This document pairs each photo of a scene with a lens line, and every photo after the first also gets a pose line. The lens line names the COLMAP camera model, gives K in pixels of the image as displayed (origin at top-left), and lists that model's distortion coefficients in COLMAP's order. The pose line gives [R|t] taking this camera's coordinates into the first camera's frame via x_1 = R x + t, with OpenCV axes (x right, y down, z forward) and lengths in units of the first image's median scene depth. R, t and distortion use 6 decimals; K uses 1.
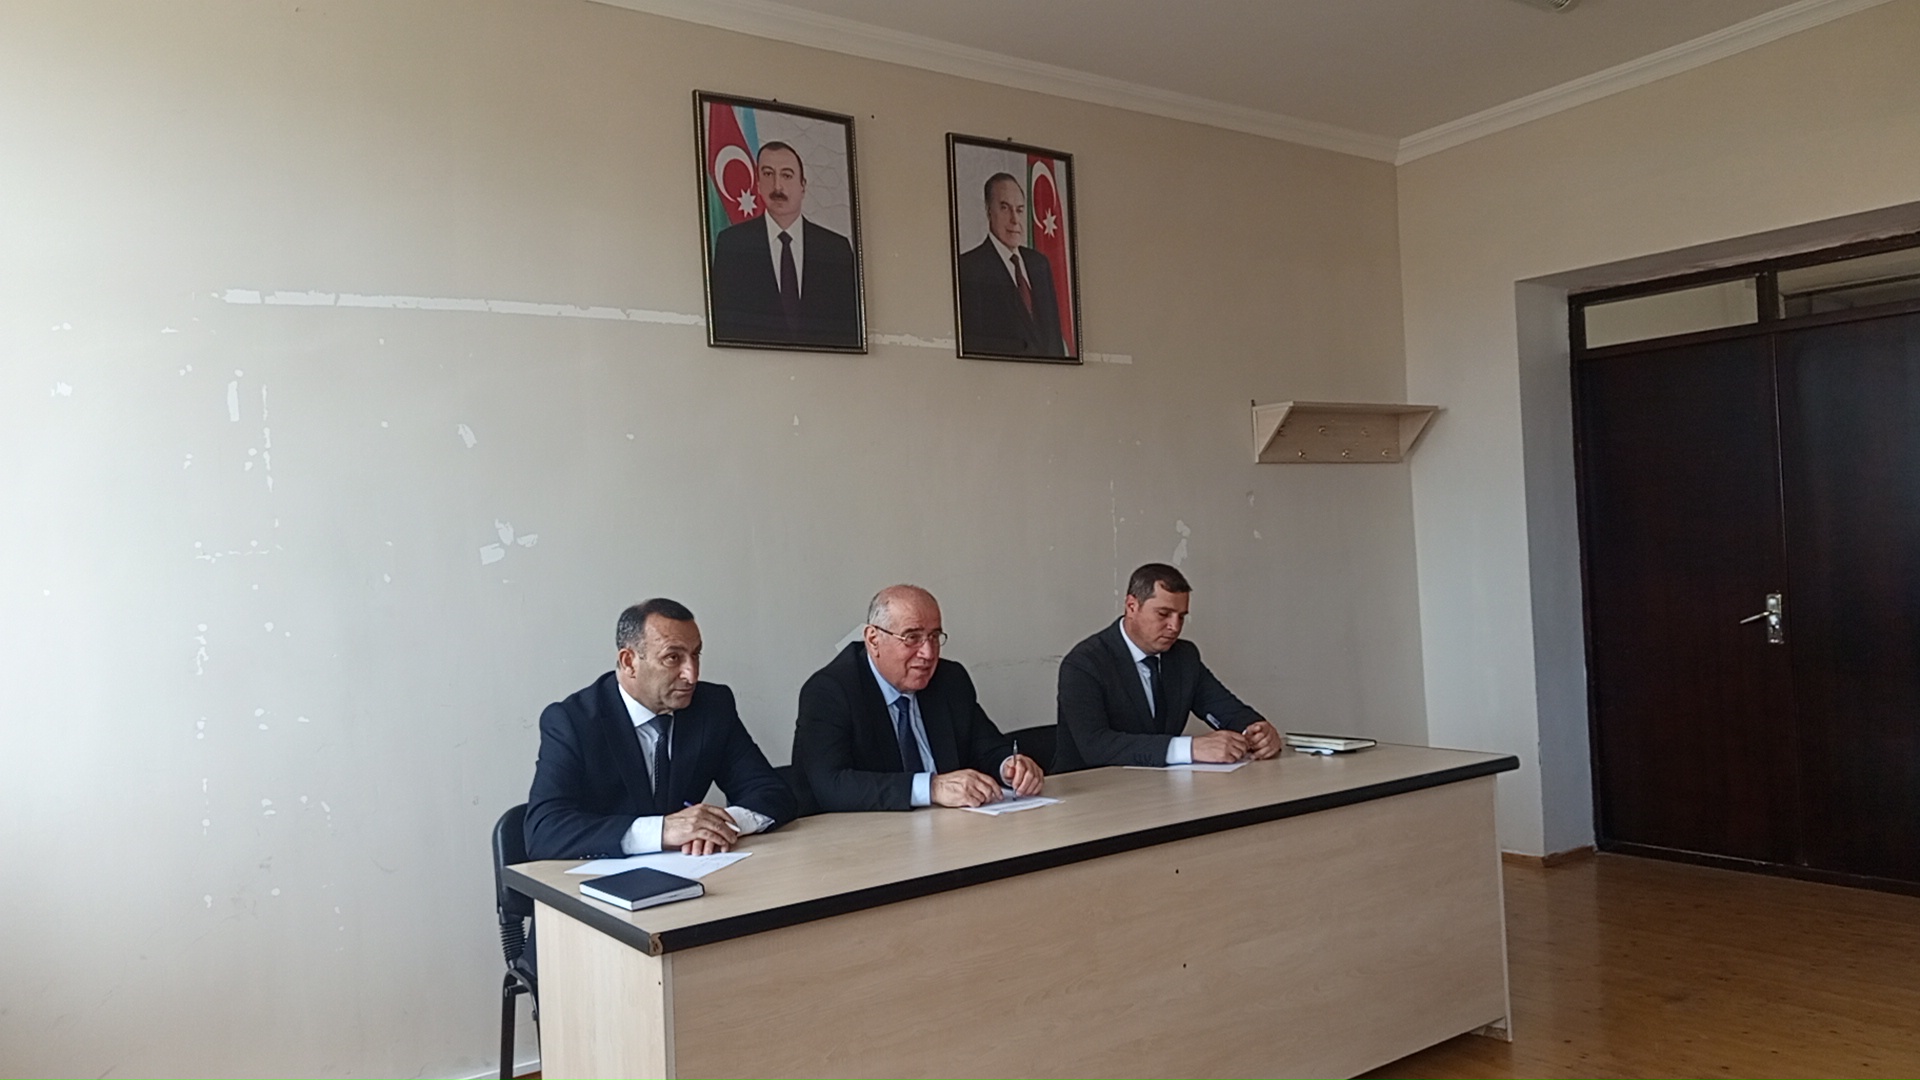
lens RADIAL K [[1429.9, 0, 963.4], [0, 1429.9, 533.5], [0, 0, 1]] dist [0.044927, -0.049737]
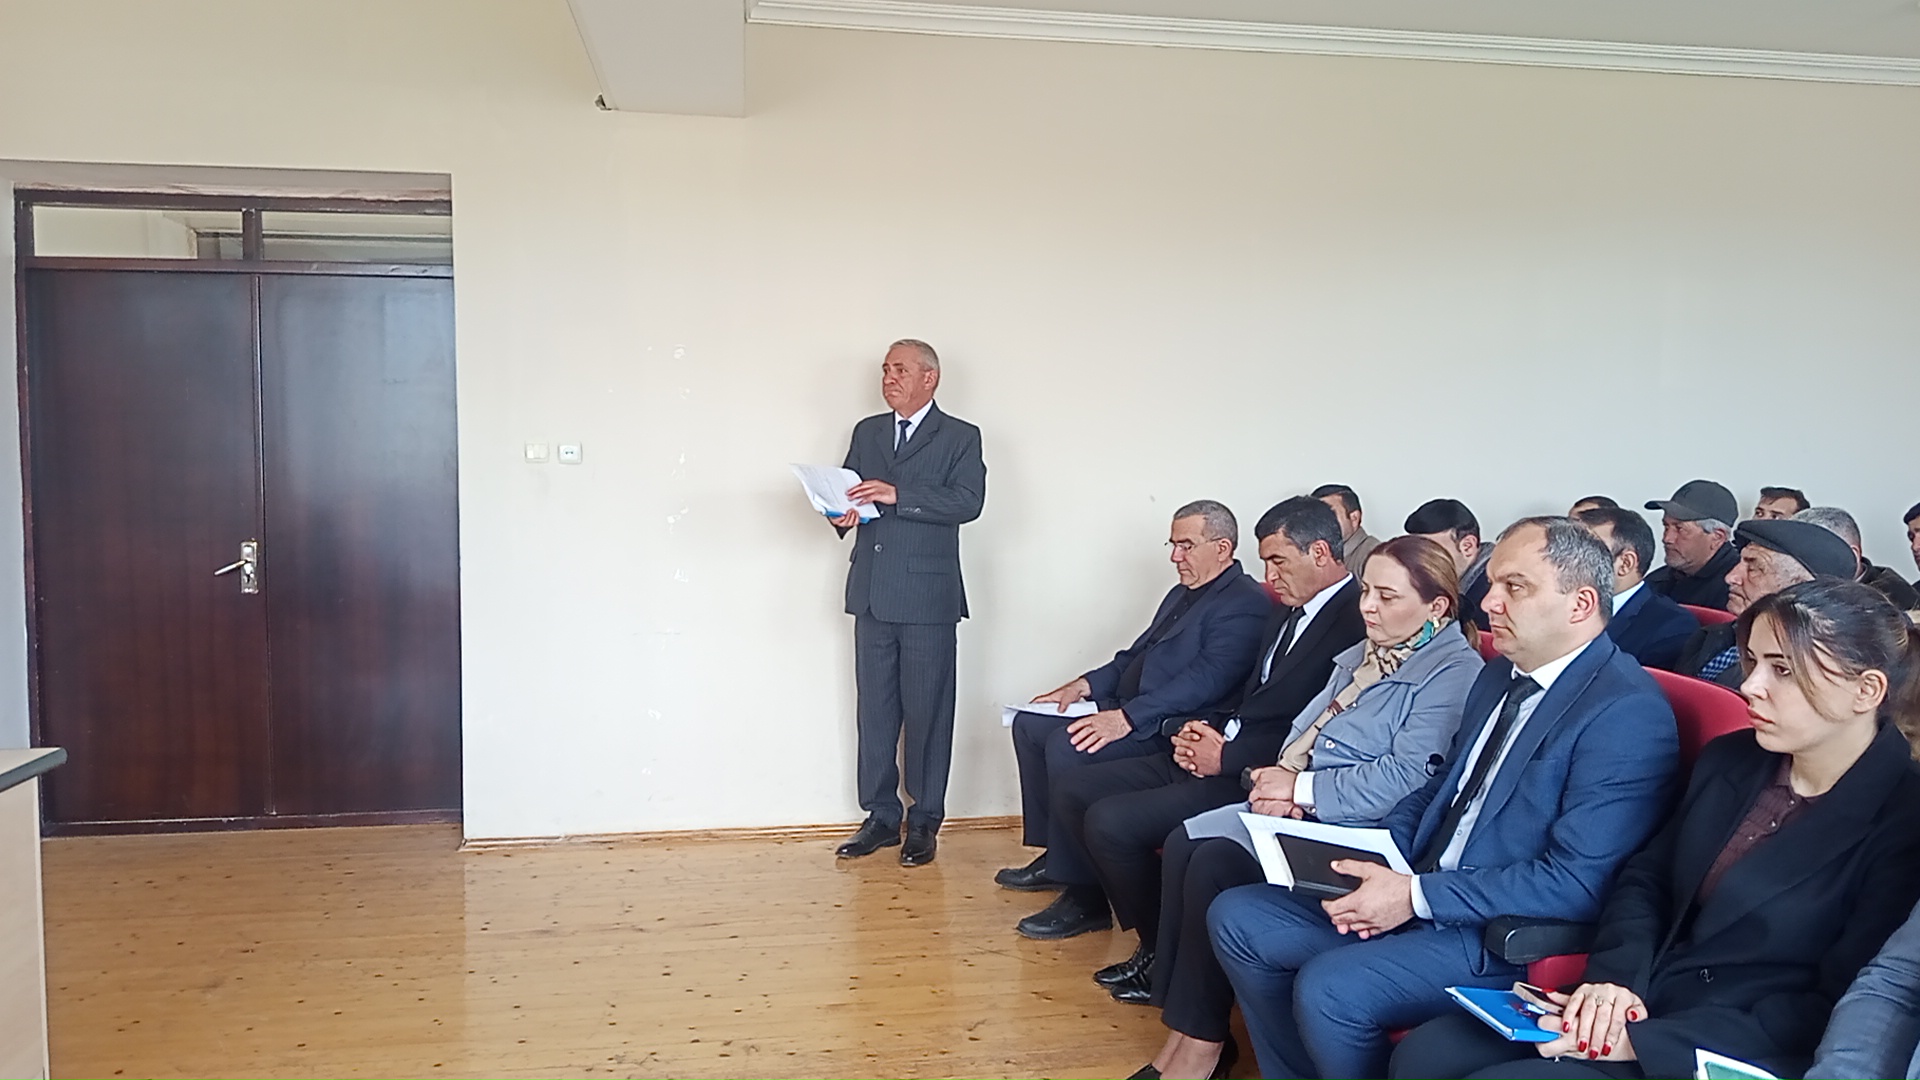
lens RADIAL K [[1429.9, 0, 974.5], [0, 1429.9, 535.1], [0, 0, 1]] dist [0.044927, -0.049737]
pose [[0.475650, -0.002168, 0.879632, -0.070163], [-0.036669, 0.999079, 0.022291, -0.002895], [-0.878870, -0.042858, 0.475132, 0.121800]]
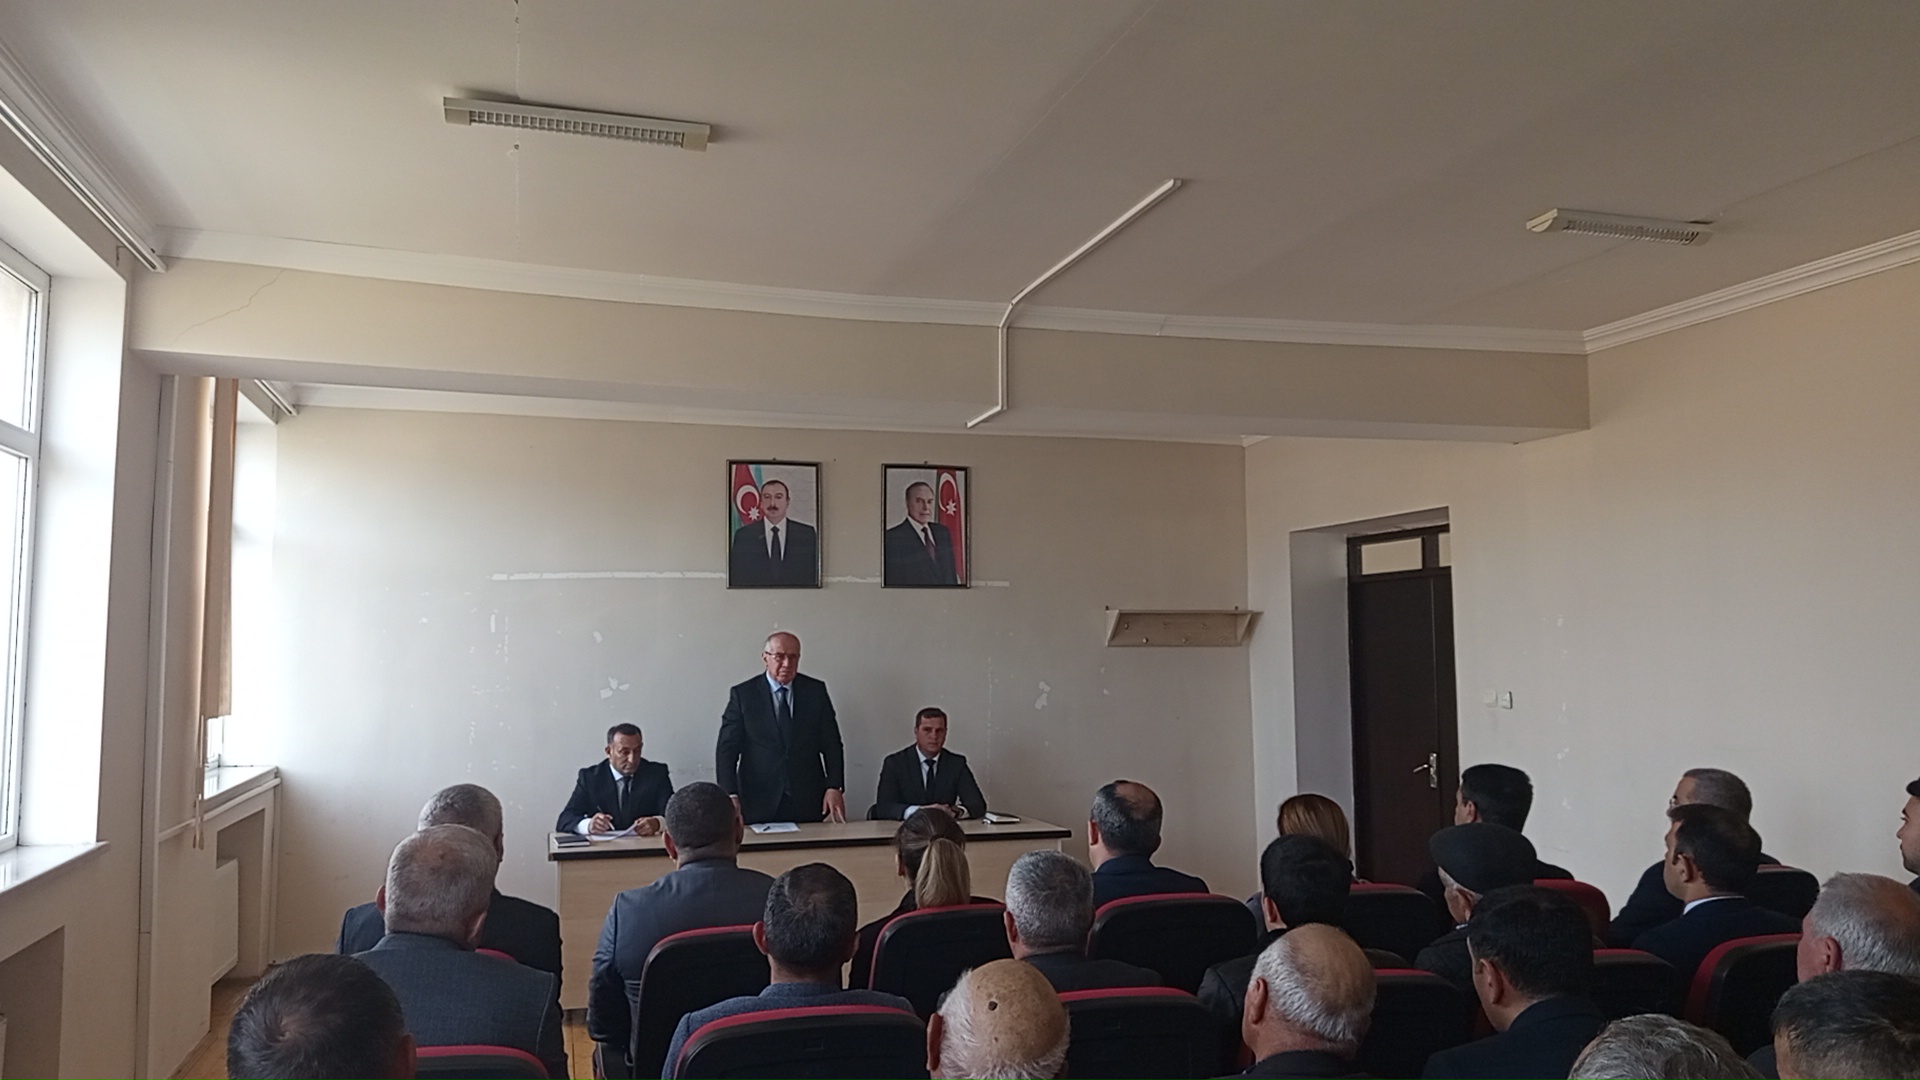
lens RADIAL K [[1429.9, 0, 977.0], [0, 1429.9, 451.0], [0, 0, 1]] dist [0.044927, -0.049737]
pose [[0.945970, -0.001659, -0.324250, 0.676521], [-0.035518, 0.993440, -0.108703, -0.100338], [0.322304, 0.114346, 0.939705, -0.653576]]
